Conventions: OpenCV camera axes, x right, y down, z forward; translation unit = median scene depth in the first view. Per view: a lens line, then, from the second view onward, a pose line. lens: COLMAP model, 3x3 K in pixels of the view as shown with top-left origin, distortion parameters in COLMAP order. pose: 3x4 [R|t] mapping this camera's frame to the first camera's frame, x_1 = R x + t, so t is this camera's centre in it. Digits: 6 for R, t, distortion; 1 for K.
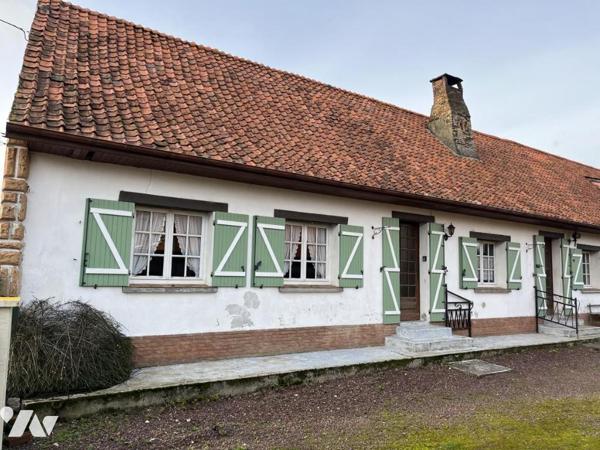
lens RADIAL K [[448.3, 0, 304.0], [0, 448.3, 224.9], [0, 0, 1]] dist [0.064617, -0.093969]
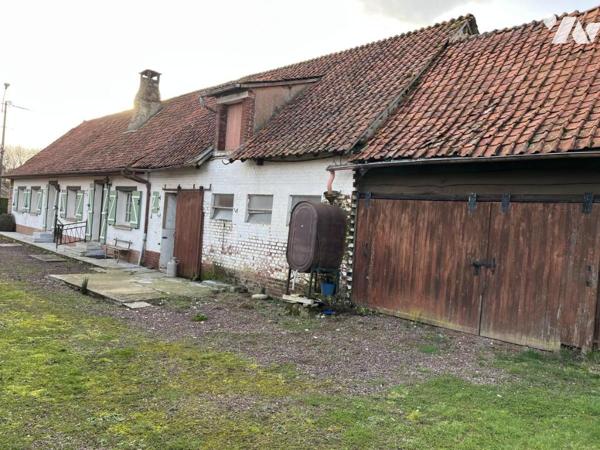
lens RADIAL K [[448.3, 0, 304.0], [0, 448.3, 224.9], [0, 0, 1]] dist [0.064617, -0.093969]
pose [[0.183000, -0.012929, -0.983028, 2.777391], [0.026564, 0.999613, -0.008202, 0.247689], [0.982754, -0.024612, 0.183273, 1.904279]]
